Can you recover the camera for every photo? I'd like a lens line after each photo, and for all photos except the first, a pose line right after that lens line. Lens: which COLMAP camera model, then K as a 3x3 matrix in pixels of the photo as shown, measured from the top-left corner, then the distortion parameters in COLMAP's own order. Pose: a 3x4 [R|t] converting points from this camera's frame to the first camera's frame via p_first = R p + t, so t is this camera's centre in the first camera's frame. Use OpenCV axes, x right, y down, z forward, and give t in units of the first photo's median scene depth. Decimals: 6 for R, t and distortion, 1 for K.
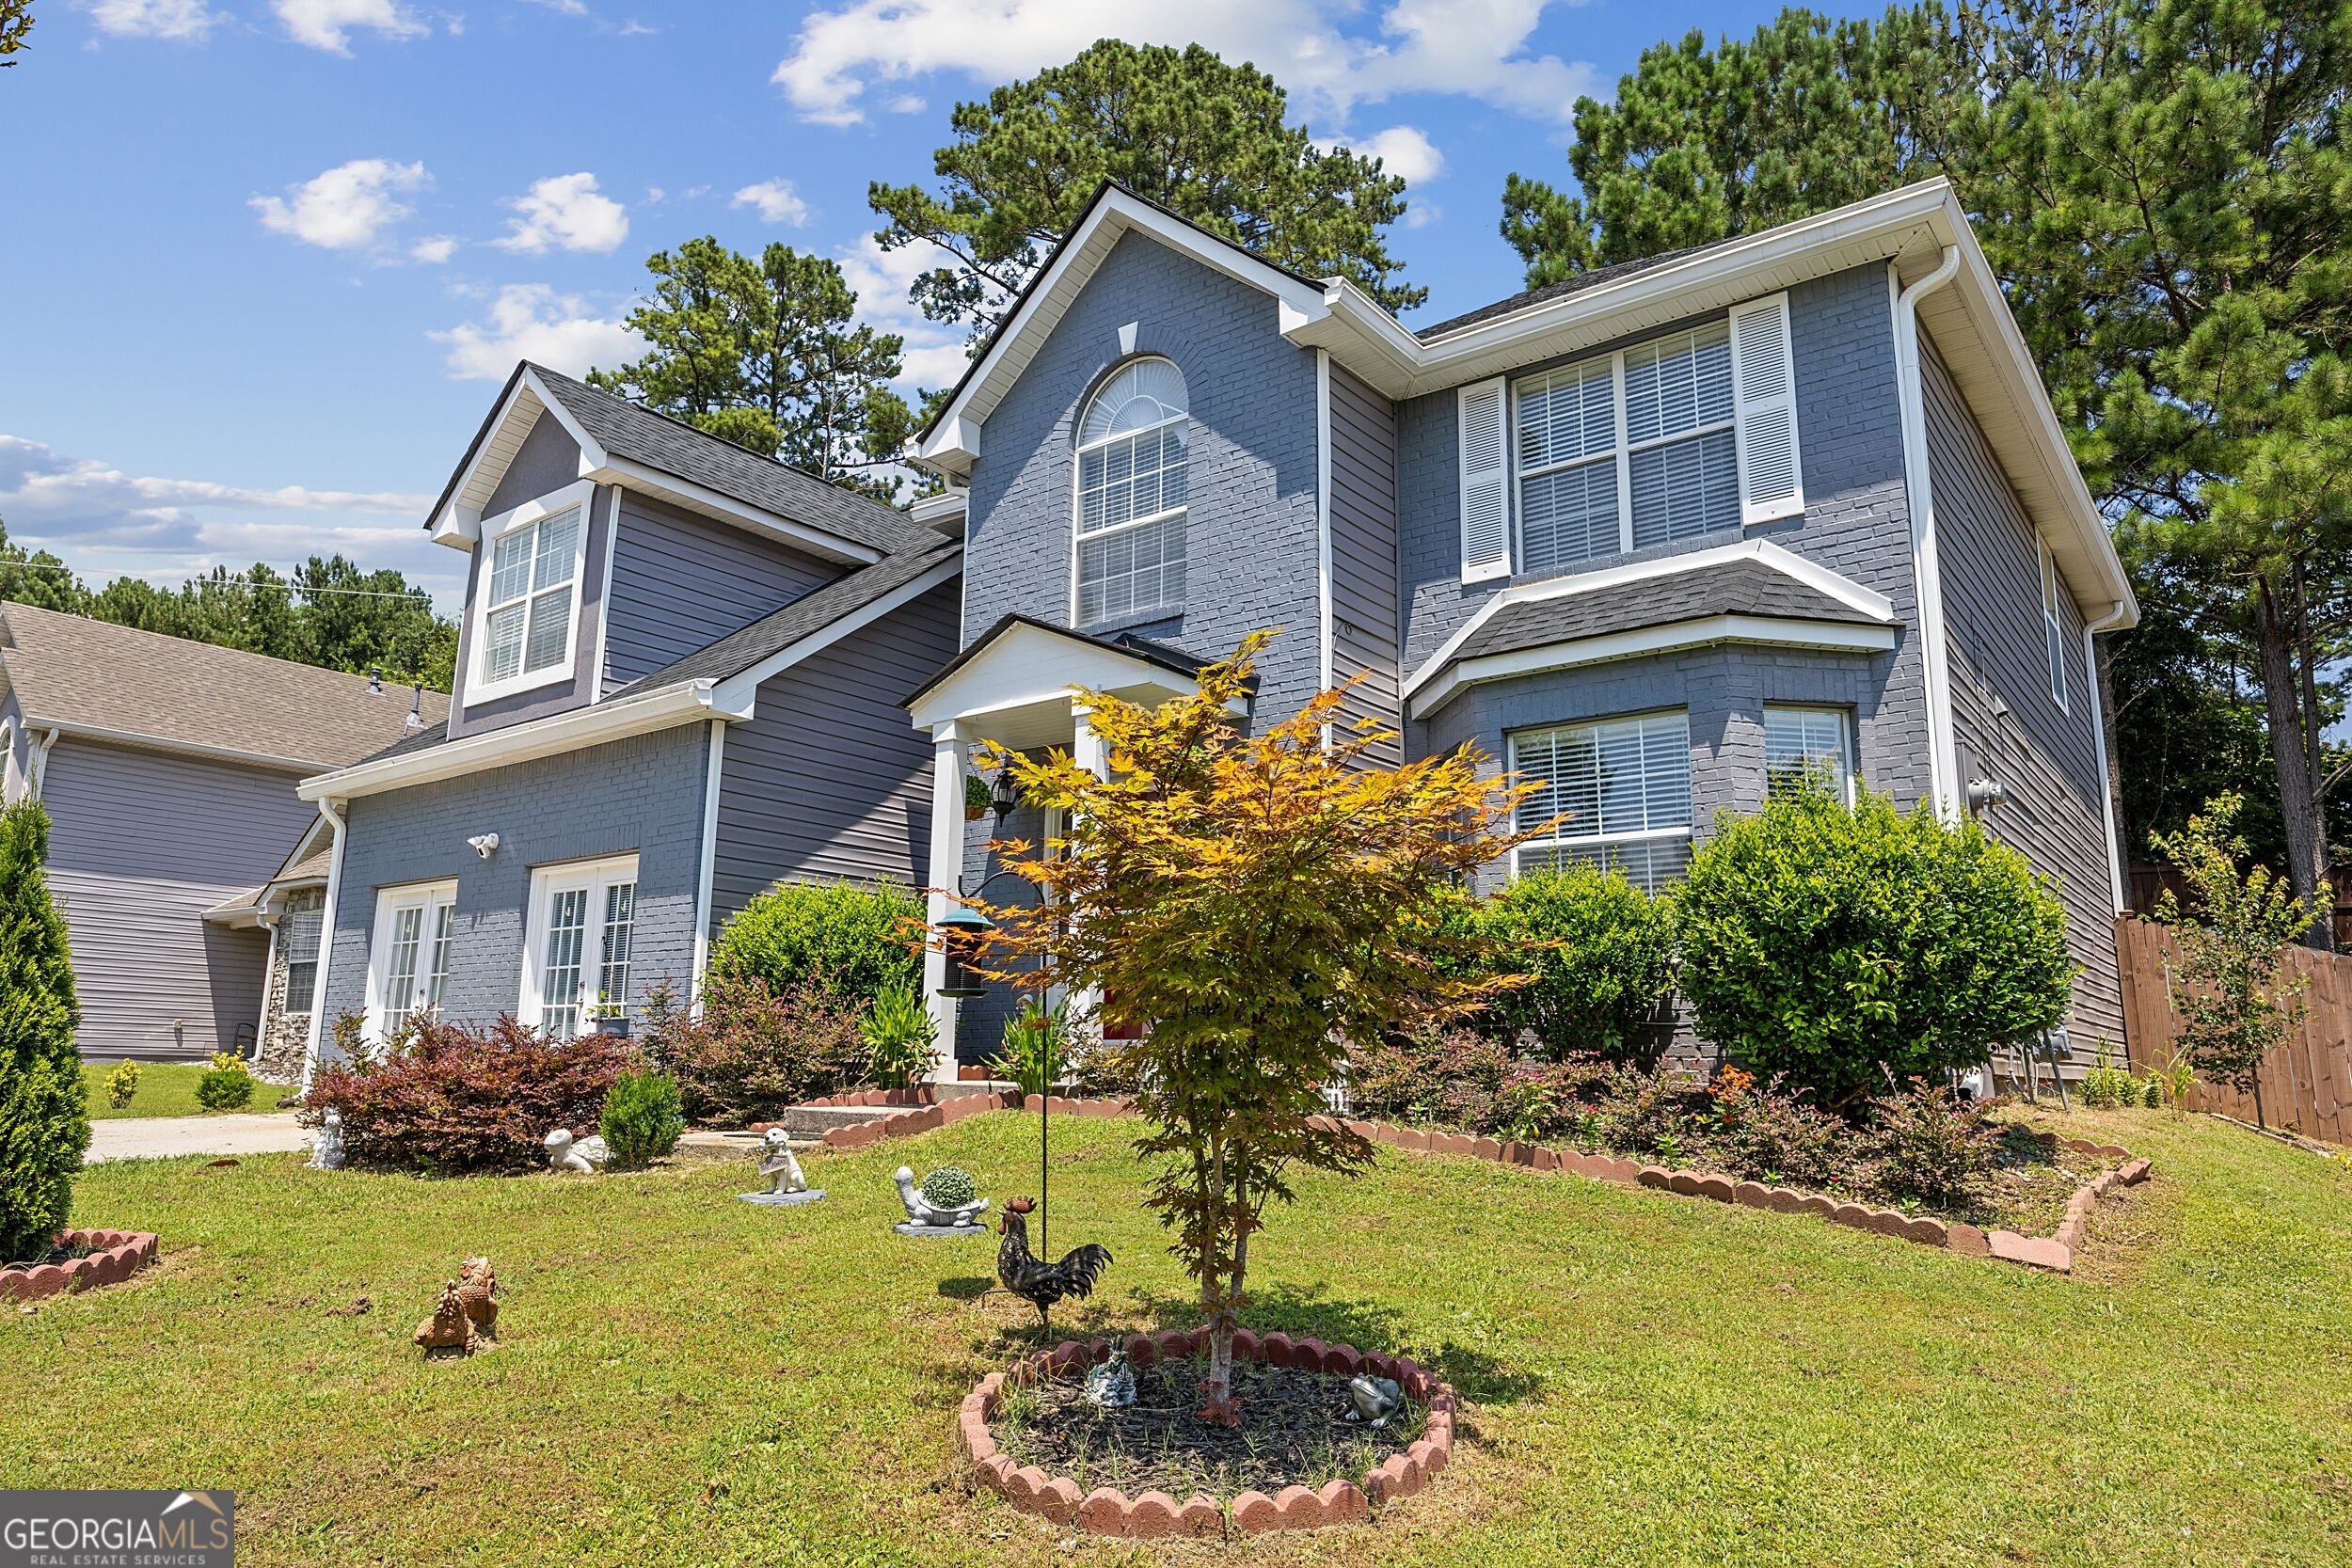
lens RADIAL K [[1497.0, 0, 1176.0], [0, 1497.0, 784.0], [0, 0, 1]] dist [-0.019124, 0.000104]
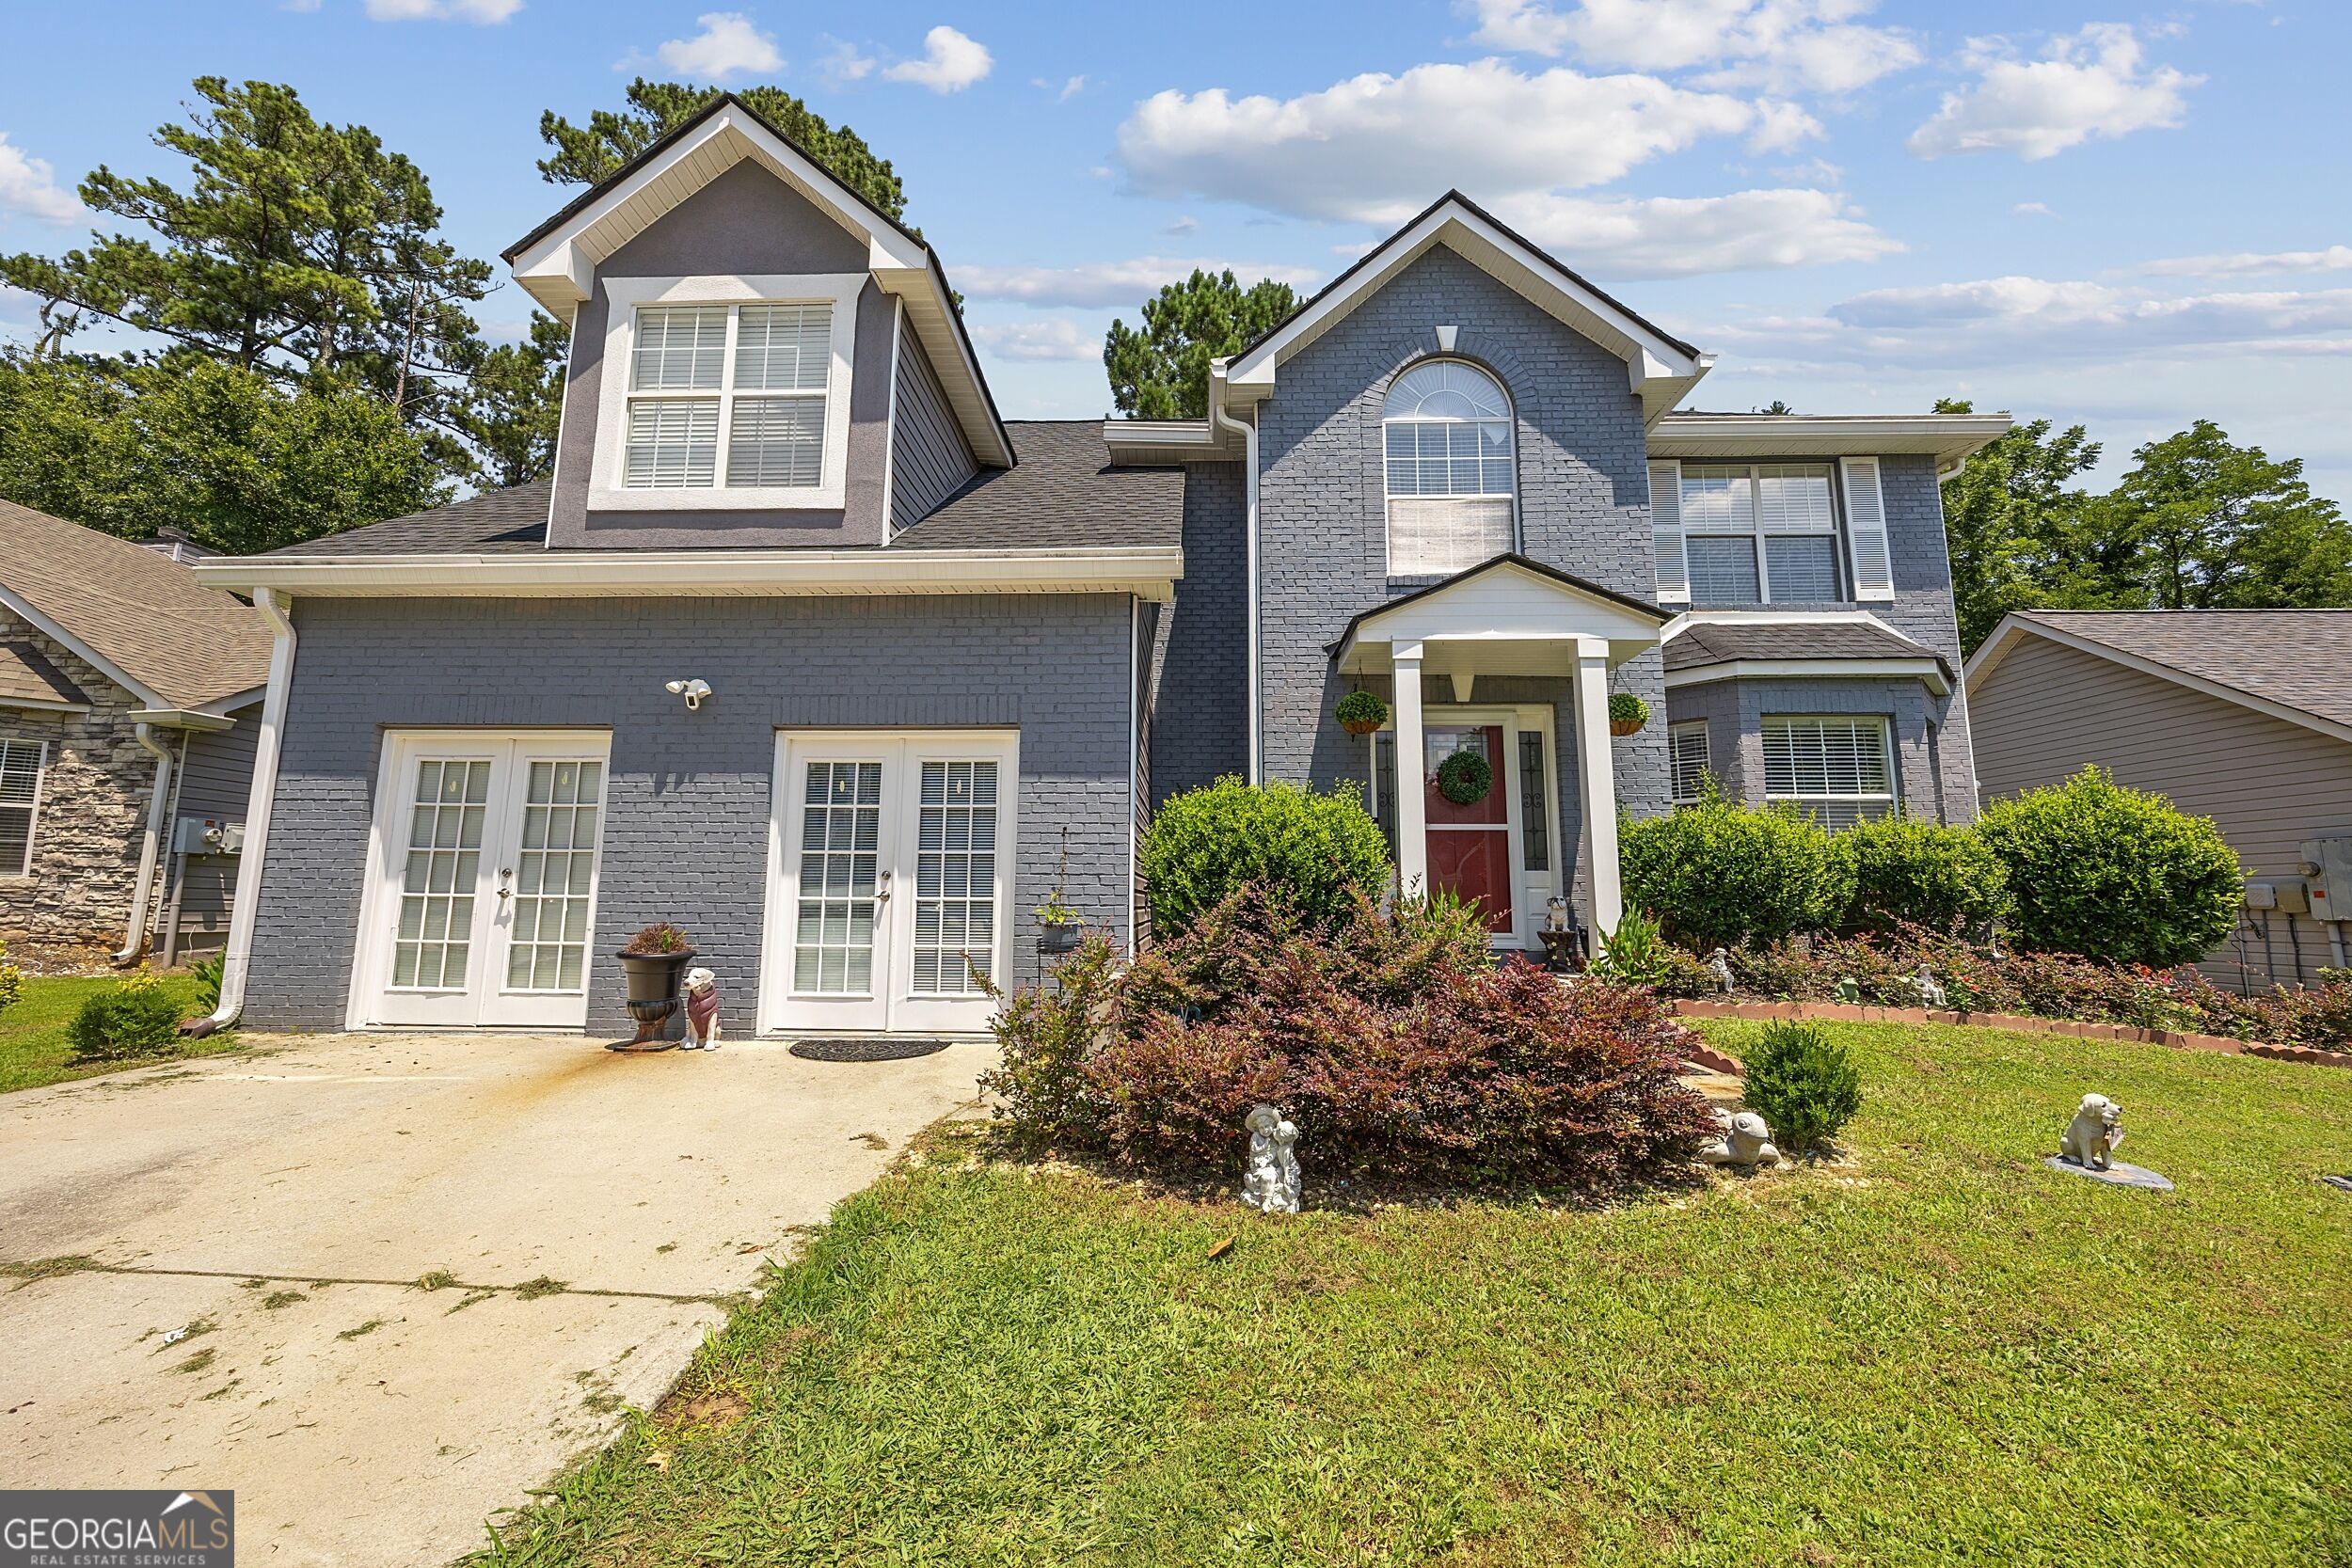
lens RADIAL K [[905.4, 0, 1176.0], [0, 905.4, 784.0], [0, 0, 1]] dist [-0.001528, -0.000804]
pose [[0.809557, 0.070810, 0.582755, -0.534405], [-0.107862, 0.993740, 0.029093, 0.047781], [-0.577047, -0.086409, 0.812127, 0.461942]]
